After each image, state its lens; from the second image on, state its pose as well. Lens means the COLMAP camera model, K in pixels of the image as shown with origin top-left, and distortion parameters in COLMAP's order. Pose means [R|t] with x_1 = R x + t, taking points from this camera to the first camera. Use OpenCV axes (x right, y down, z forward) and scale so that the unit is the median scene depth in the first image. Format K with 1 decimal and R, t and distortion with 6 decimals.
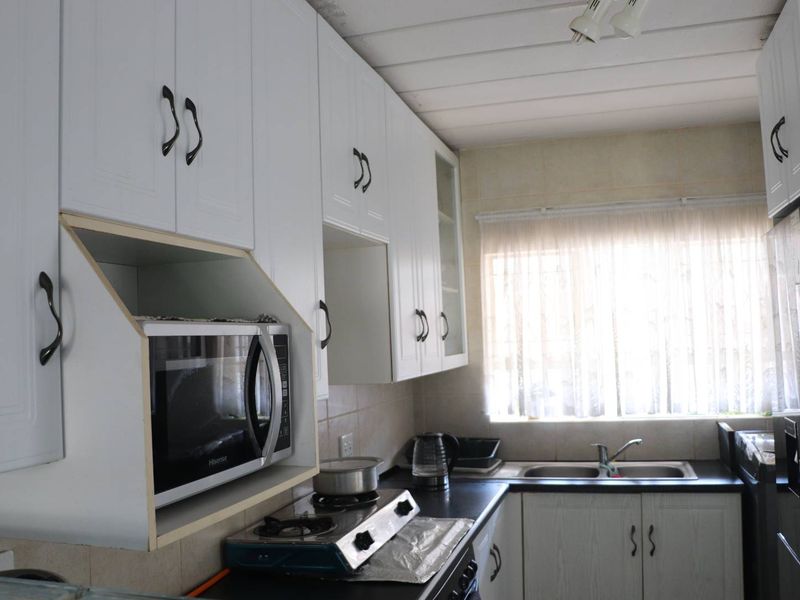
lens RADIAL K [[790.7, 0, 400.0], [0, 790.7, 300.0], [0, 0, 1]] dist [-0.092193, 0.026176]
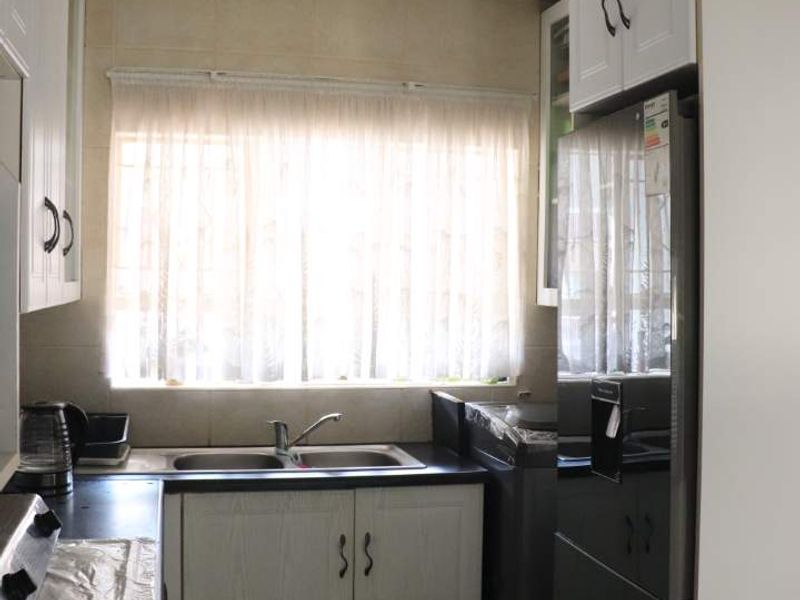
lens RADIAL K [[1032.6, 0, 400.0], [0, 1032.6, 300.0], [0, 0, 1]] dist [-0.145105, 0.072341]
pose [[0.873046, 0.043360, 0.485706, -0.098345], [-0.070626, 0.996780, 0.037964, 0.034669], [-0.482496, -0.067447, 0.873298, 0.158291]]
